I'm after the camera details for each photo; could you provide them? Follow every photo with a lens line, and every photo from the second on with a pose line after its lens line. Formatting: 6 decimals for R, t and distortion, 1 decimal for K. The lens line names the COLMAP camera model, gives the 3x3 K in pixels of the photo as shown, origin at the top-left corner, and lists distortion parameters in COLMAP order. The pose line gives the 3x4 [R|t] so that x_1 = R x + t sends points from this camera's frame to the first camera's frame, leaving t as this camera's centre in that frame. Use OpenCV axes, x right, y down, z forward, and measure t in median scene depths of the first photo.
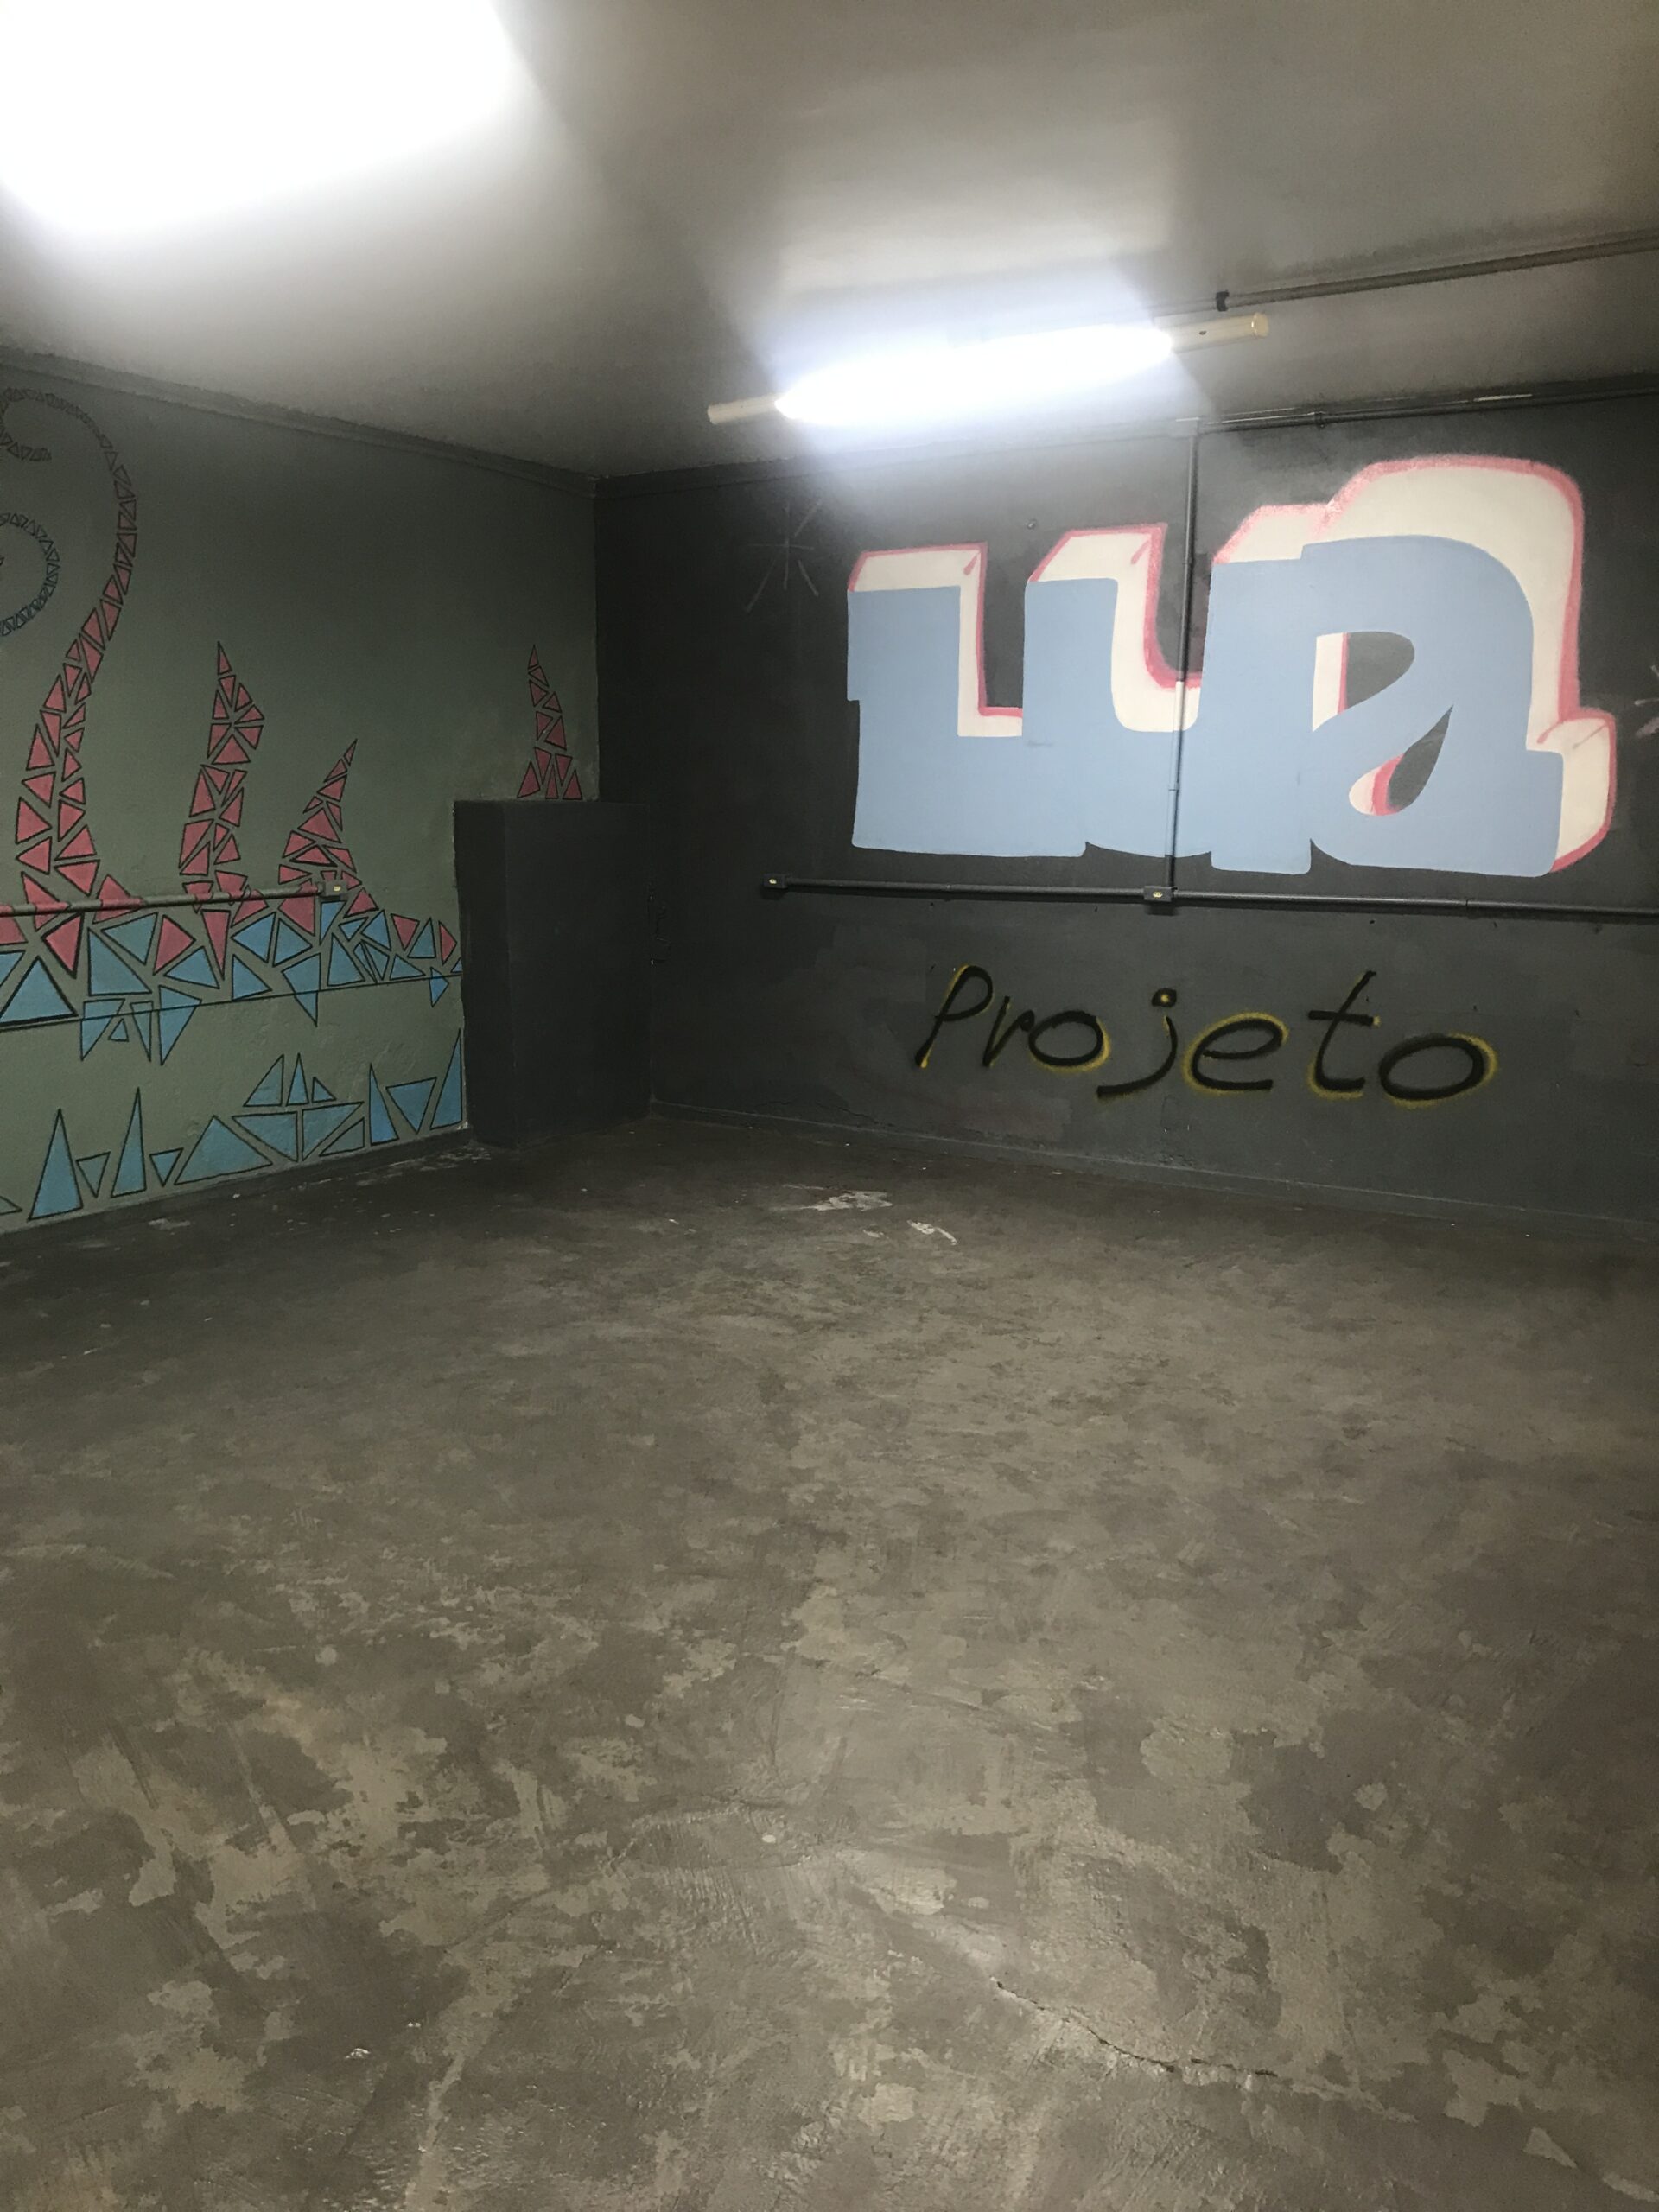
lens RADIAL K [[1836.4, 0, 823.1], [0, 1836.4, 1109.1], [0, 0, 1]] dist [0.032342, -0.022887]
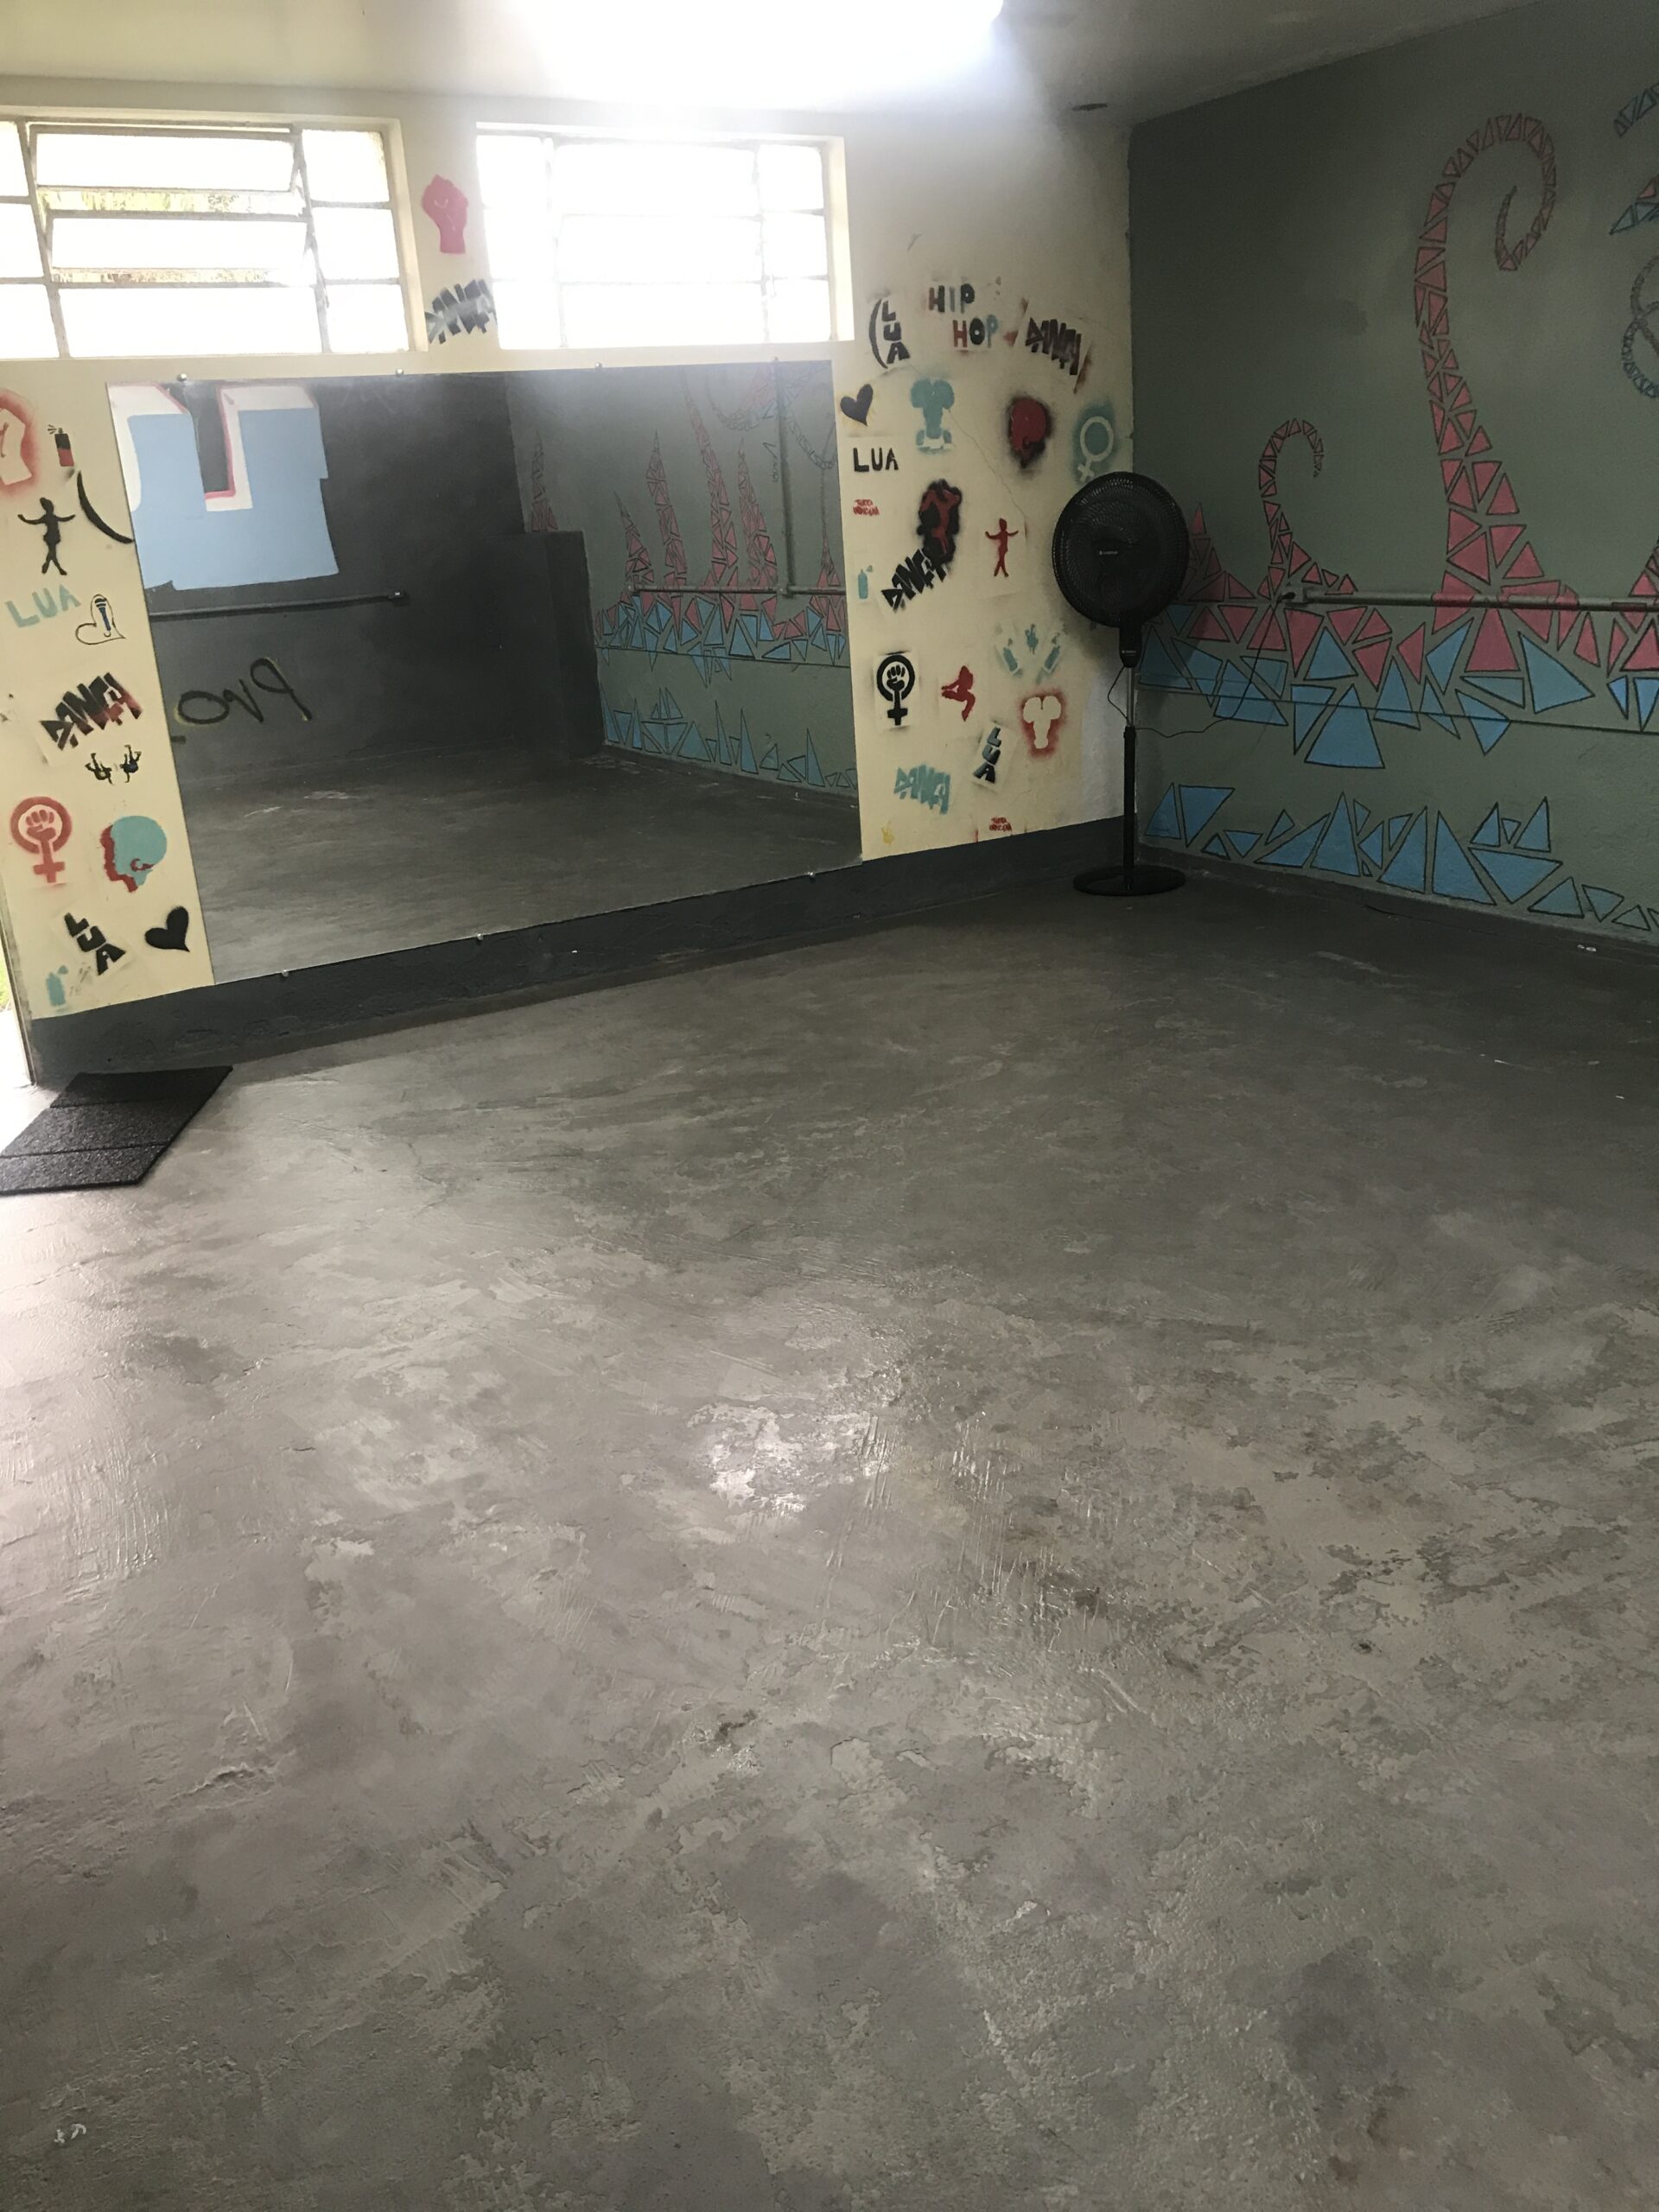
lens RADIAL K [[1836.4, 0, 816.5], [0, 1836.4, 1124.5], [0, 0, 1]] dist [0.032342, -0.022887]
pose [[-0.463902, 0.317155, -0.827168, 0.532274], [-0.086441, 0.913057, 0.398566, -0.177248], [0.881659, 0.256397, -0.396154, 0.914952]]
